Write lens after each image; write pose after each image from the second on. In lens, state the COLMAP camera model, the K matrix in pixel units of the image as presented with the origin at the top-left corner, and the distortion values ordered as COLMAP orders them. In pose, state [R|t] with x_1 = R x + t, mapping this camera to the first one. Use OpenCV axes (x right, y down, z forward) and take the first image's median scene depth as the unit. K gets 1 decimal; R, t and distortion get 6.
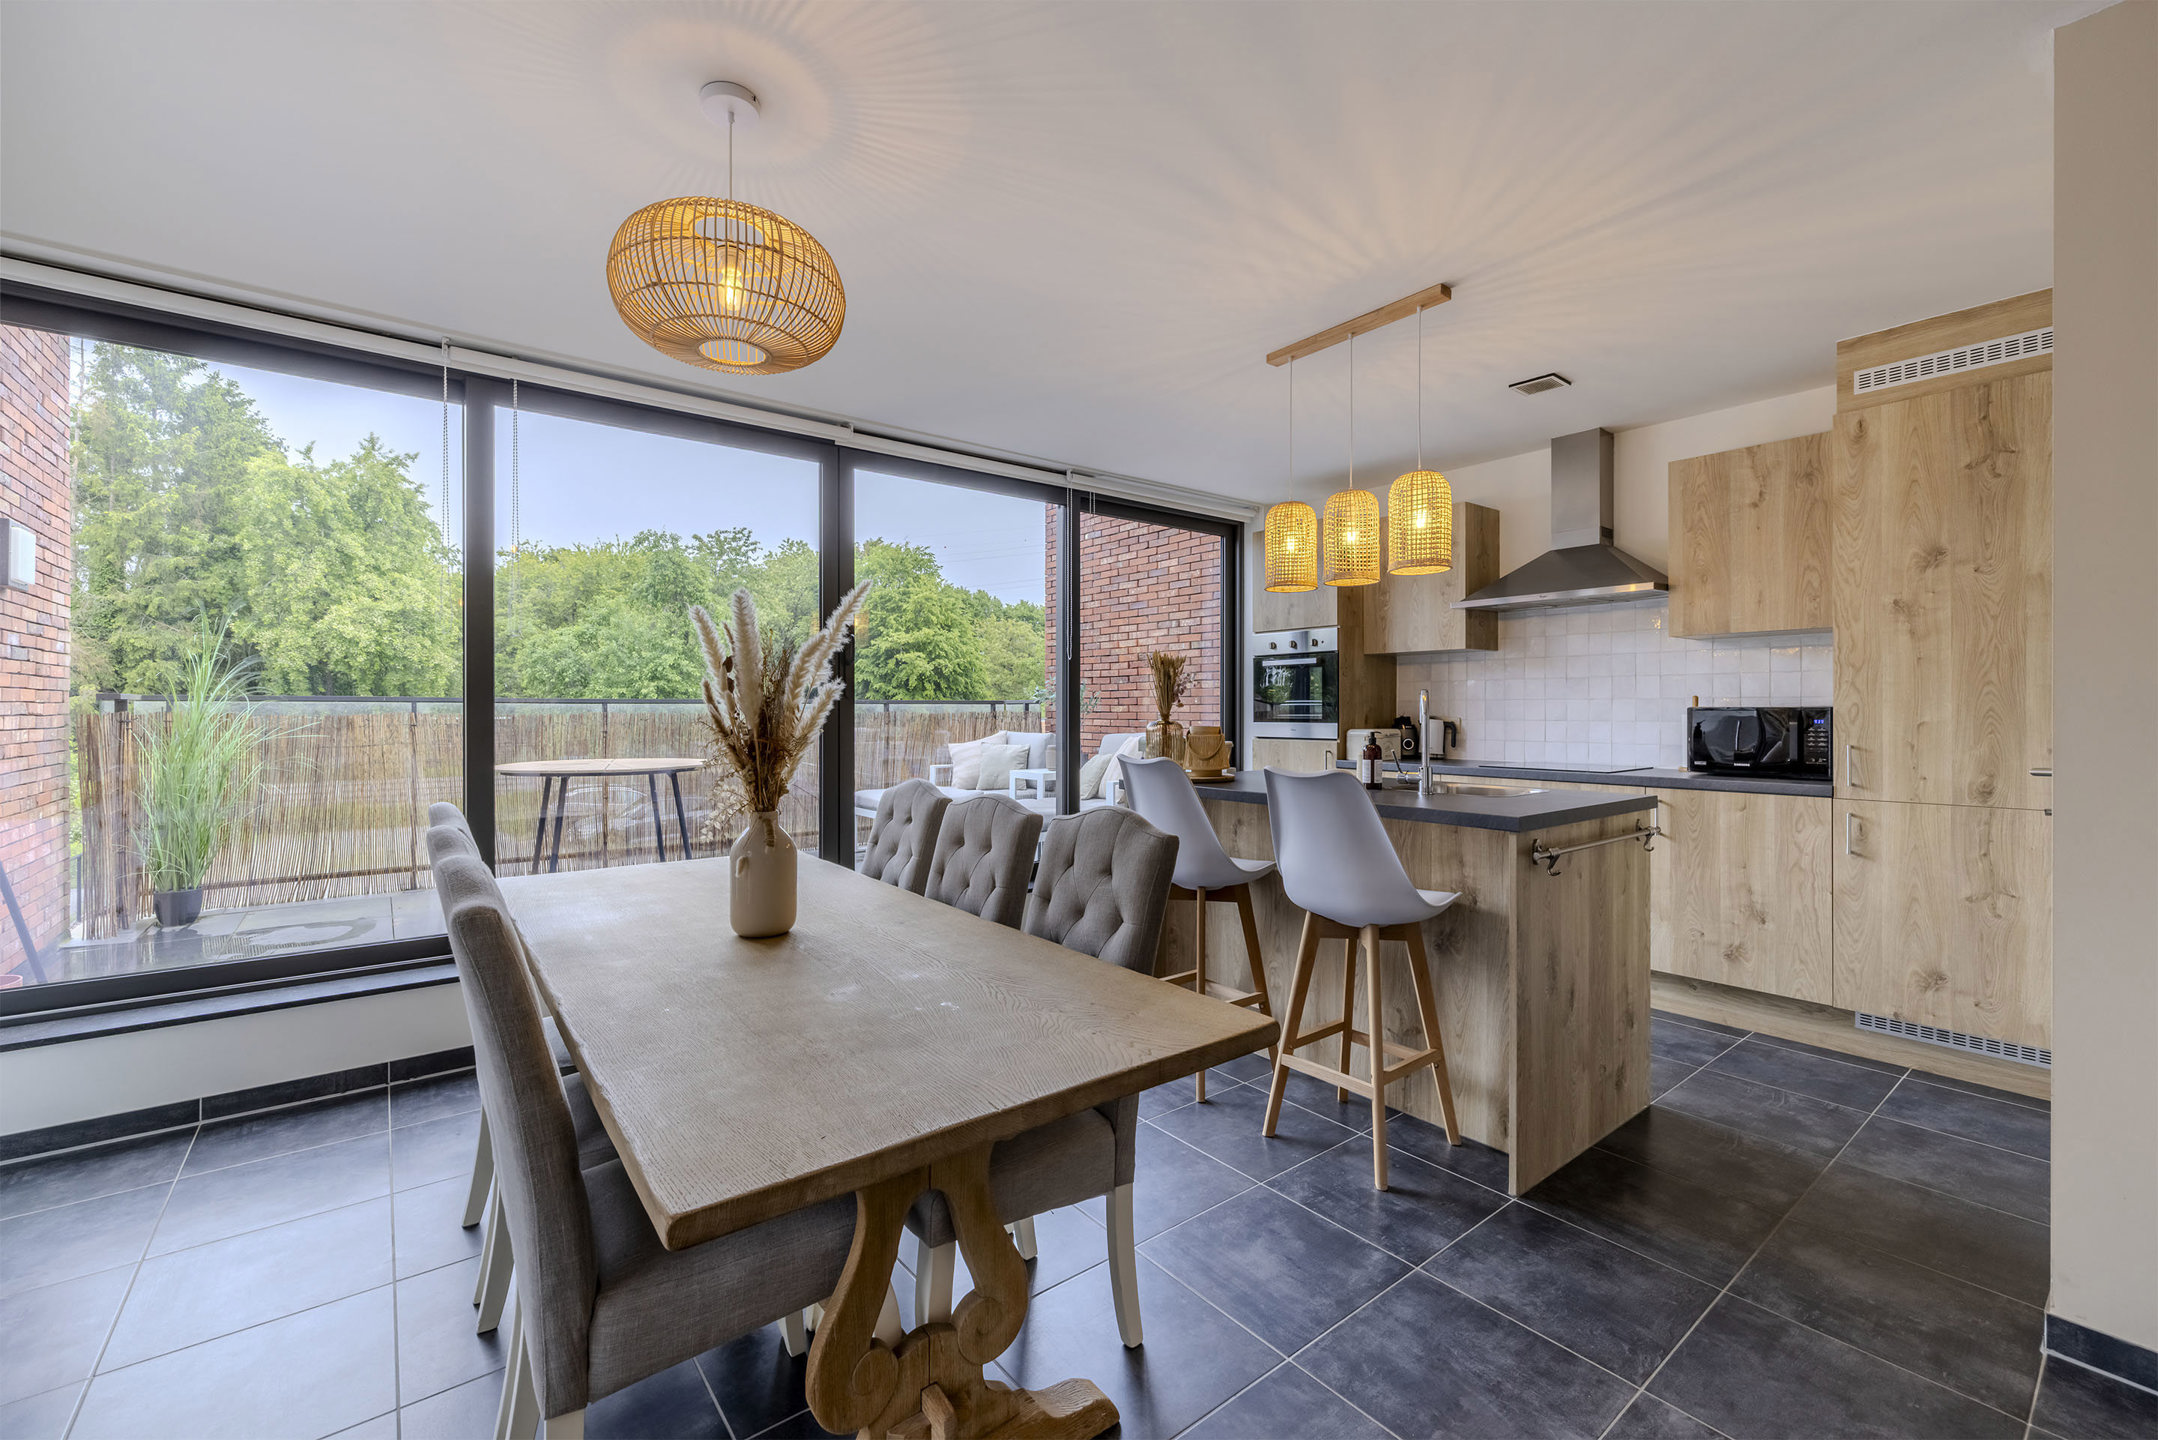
lens RADIAL K [[897.8, 0, 1070.9], [0, 897.8, 706.5], [0, 0, 1]] dist [0.005320, 0.000516]
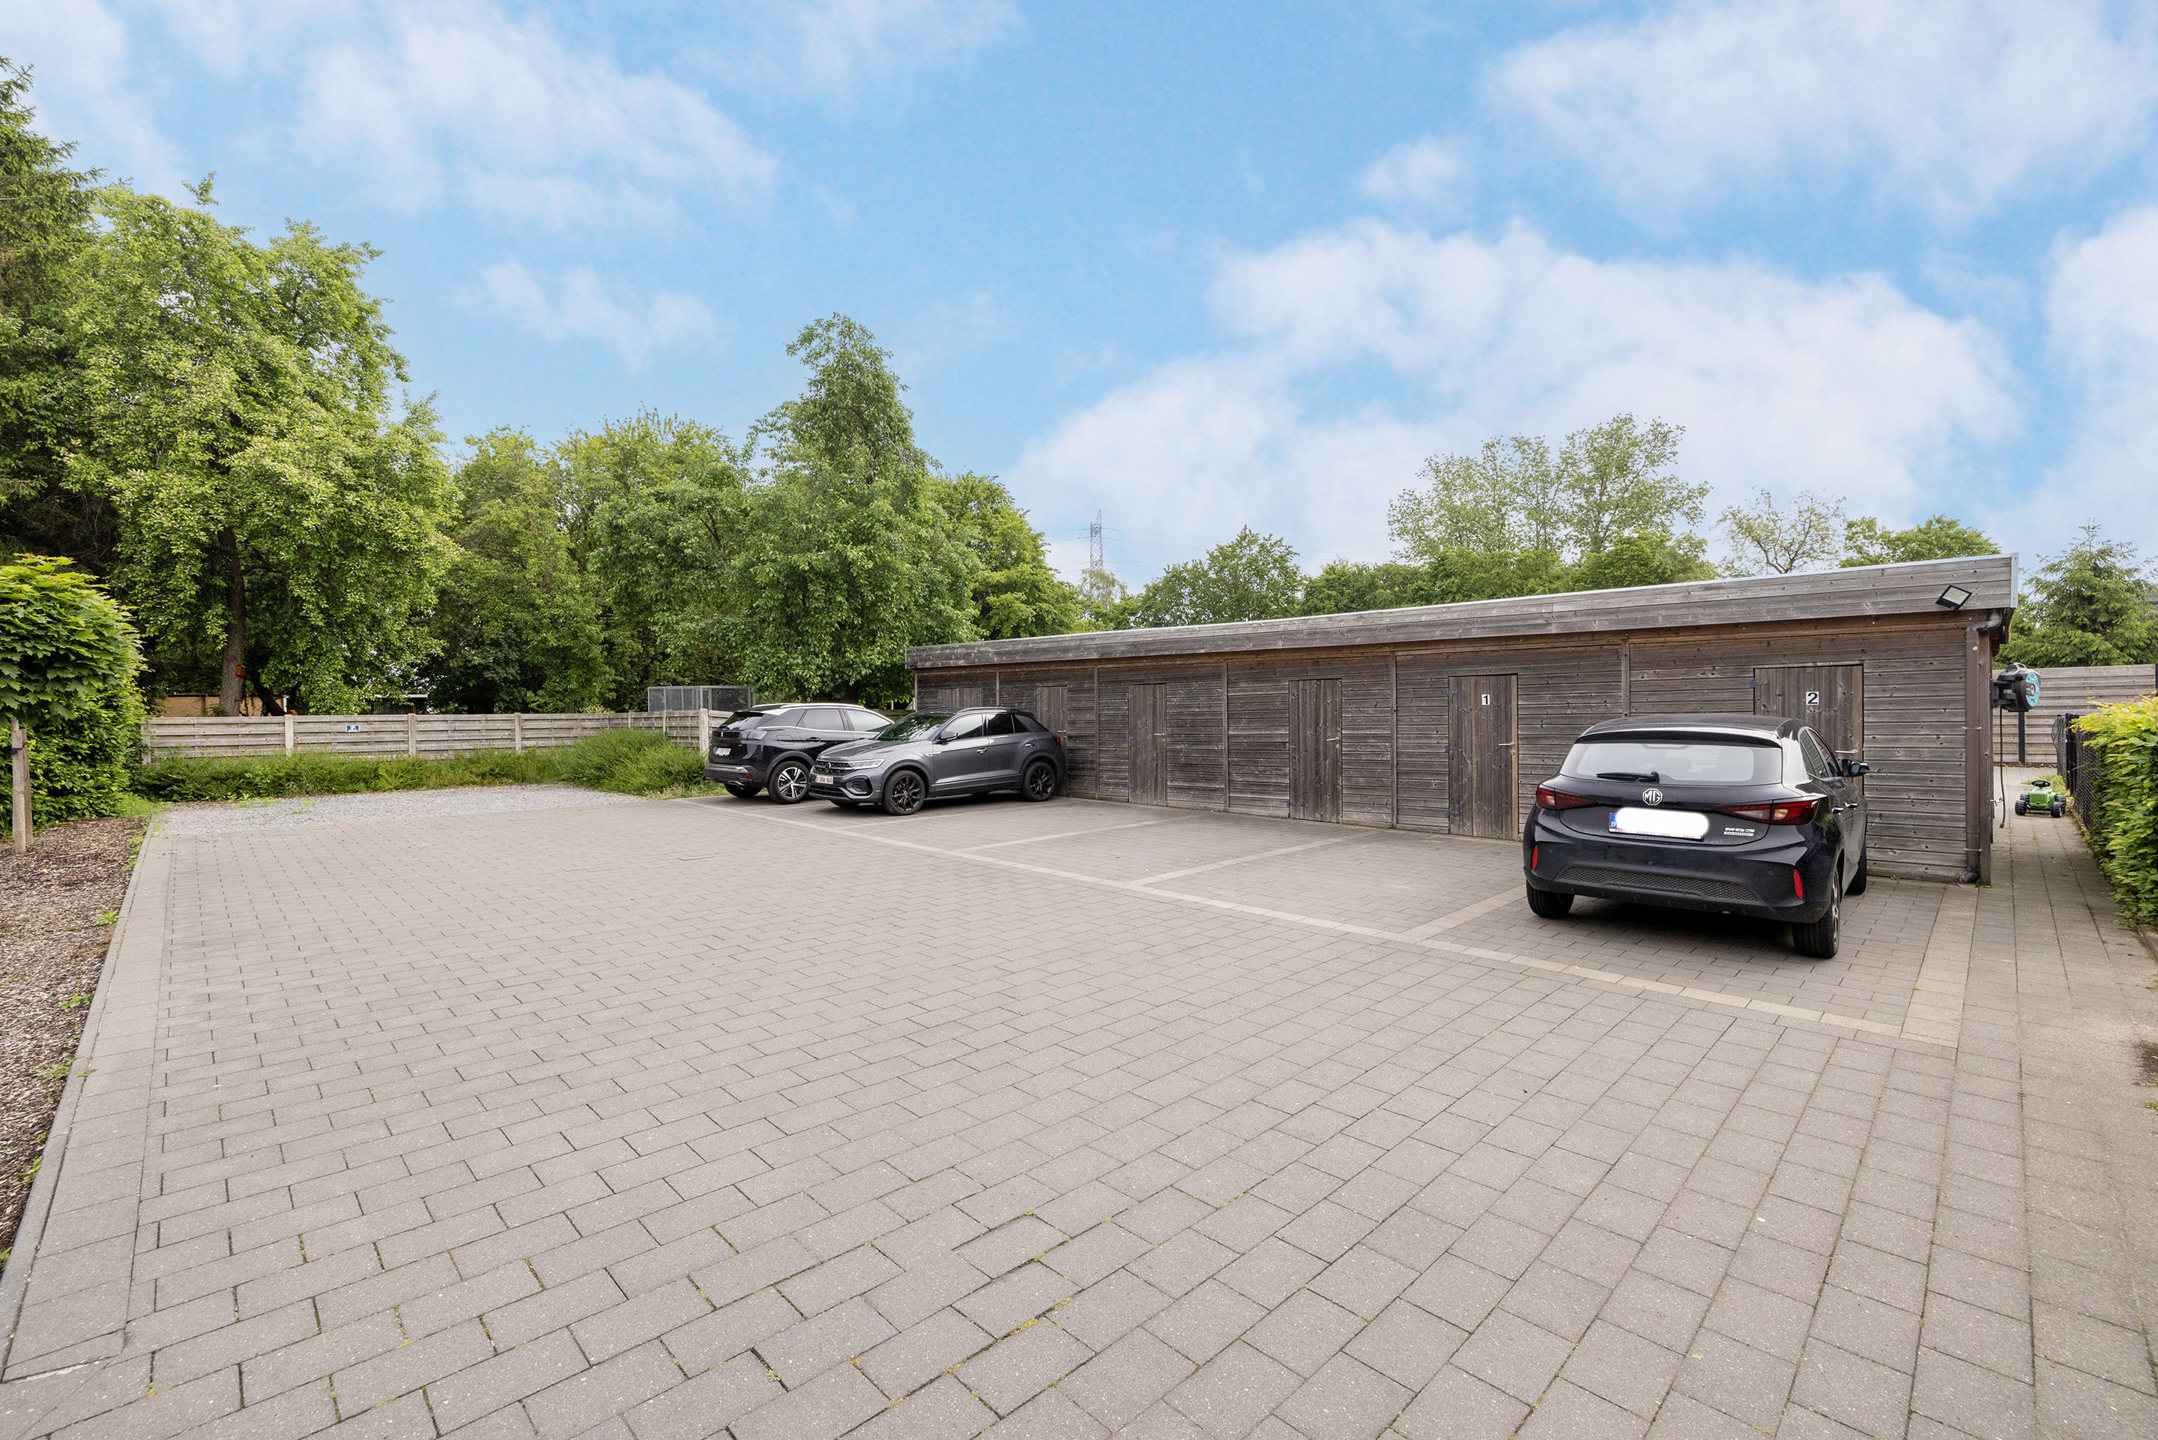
lens RADIAL K [[897.8, 0, 1095.2], [0, 897.8, 700.8], [0, 0, 1]] dist [0.005320, 0.000516]
pose [[0.992599, -0.006485, 0.121267, -0.336398], [0.007368, 0.999949, -0.006837, 0.071304], [-0.121217, 0.007680, 0.992596, 0.335270]]
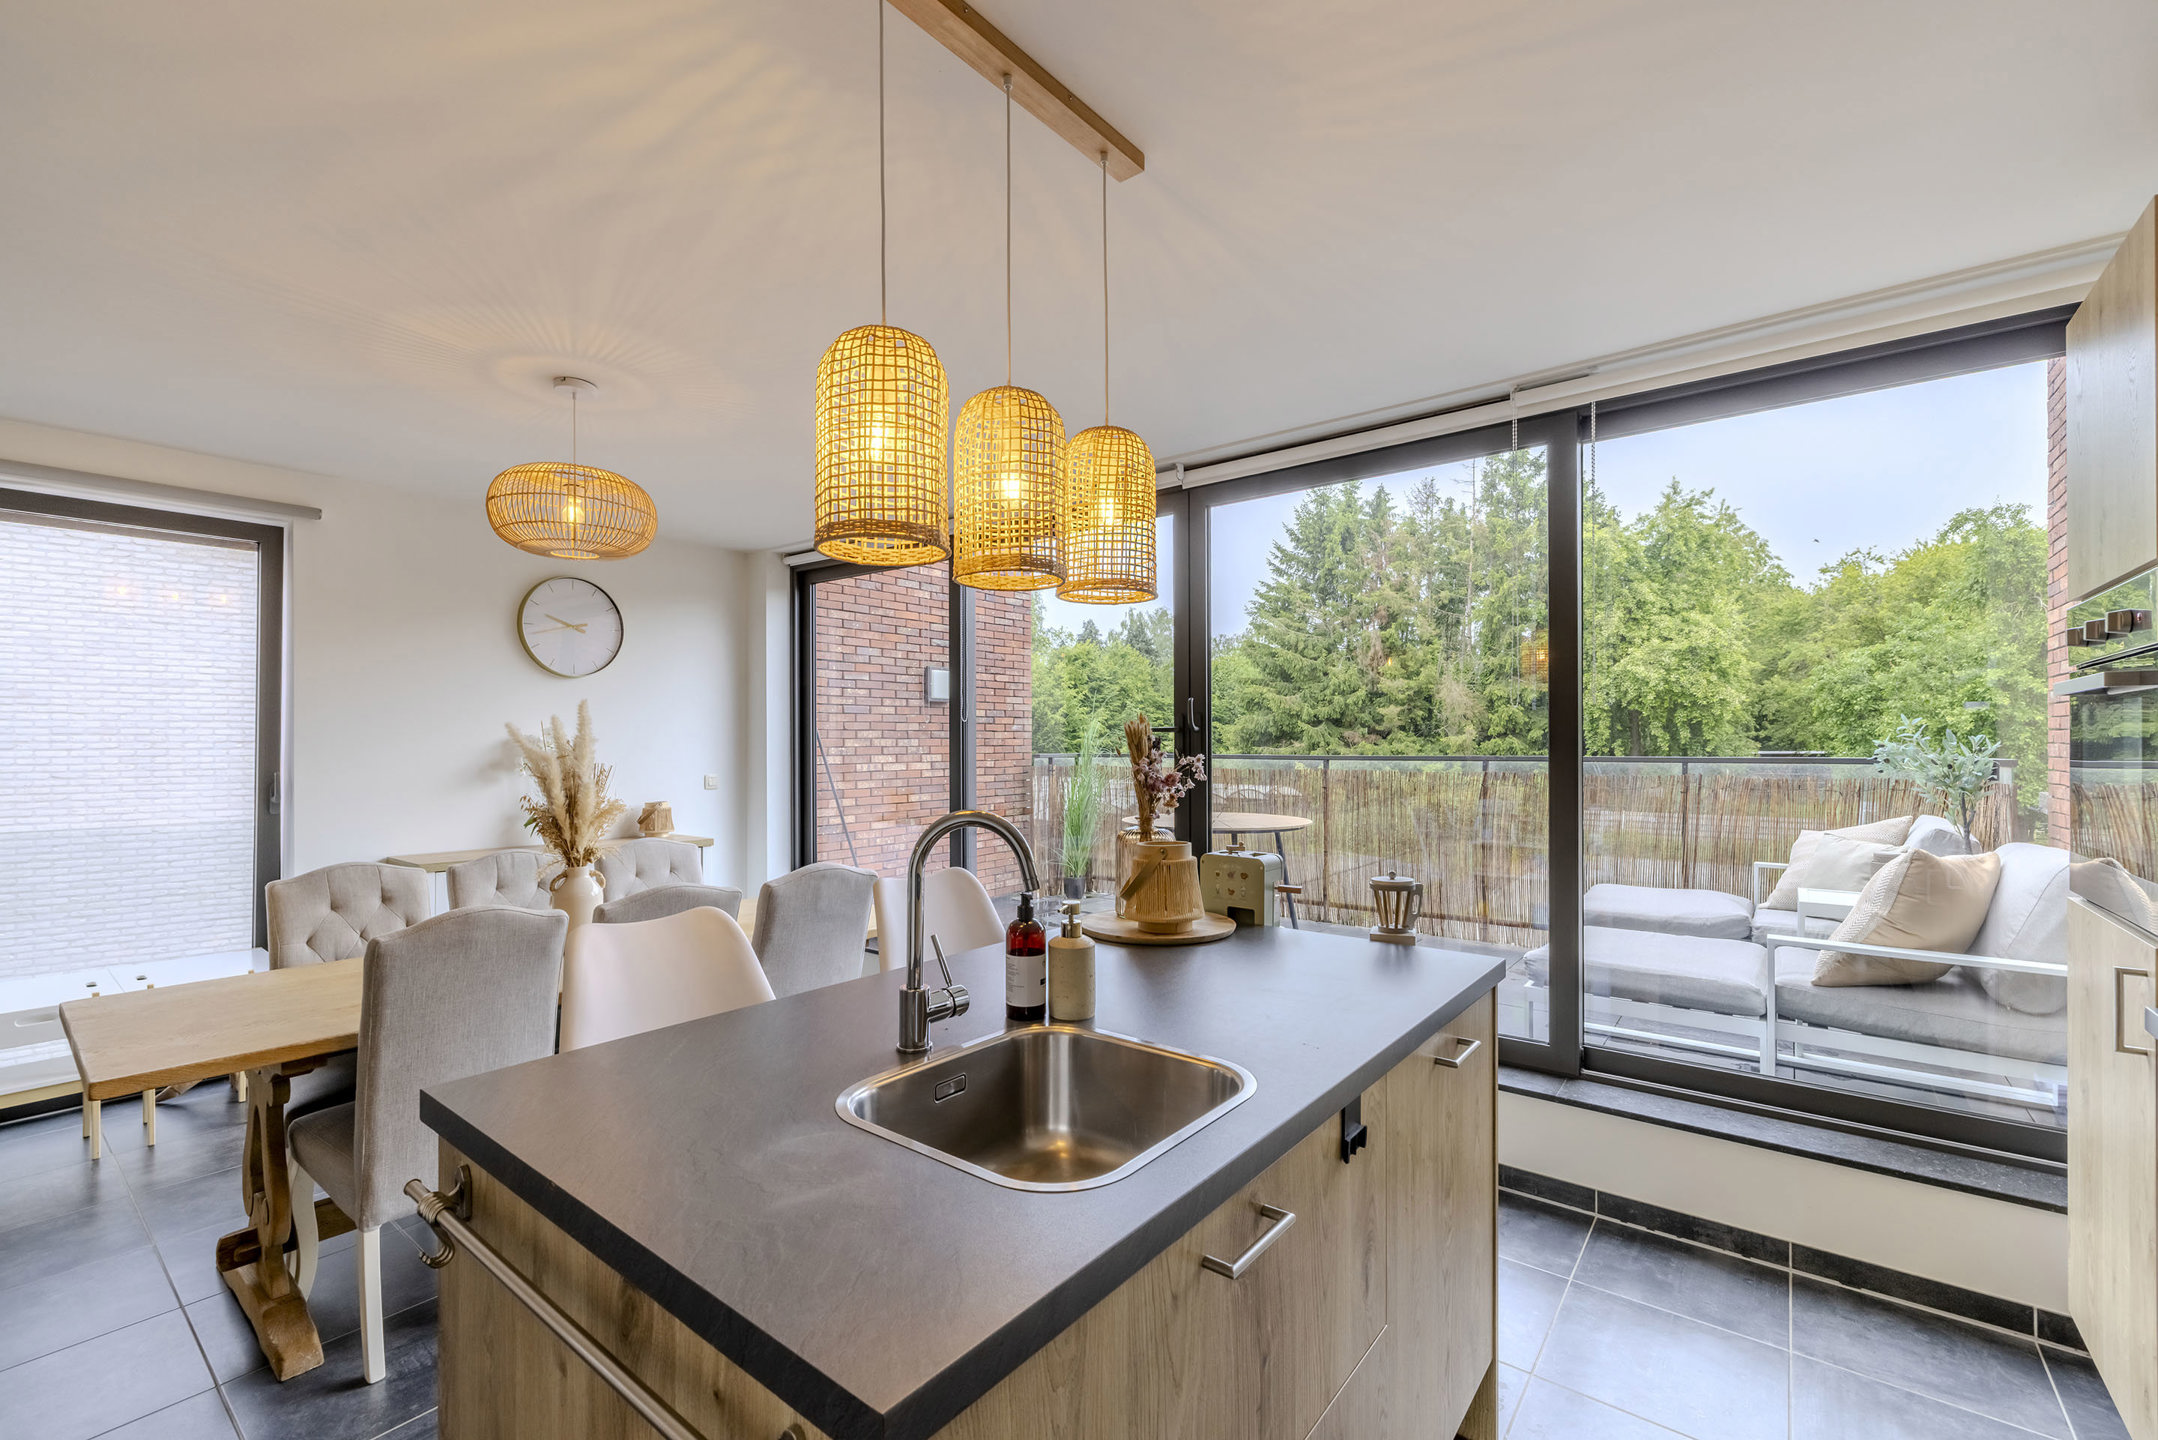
lens RADIAL K [[897.8, 0, 1077.3], [0, 897.8, 723.3], [0, 0, 1]] dist [0.005320, 0.000516]
pose [[0.239355, -0.021941, -0.970684, 0.077452], [0.007262, 0.999757, -0.020808, -0.005246], [0.970905, -0.002069, 0.239456, 0.090741]]
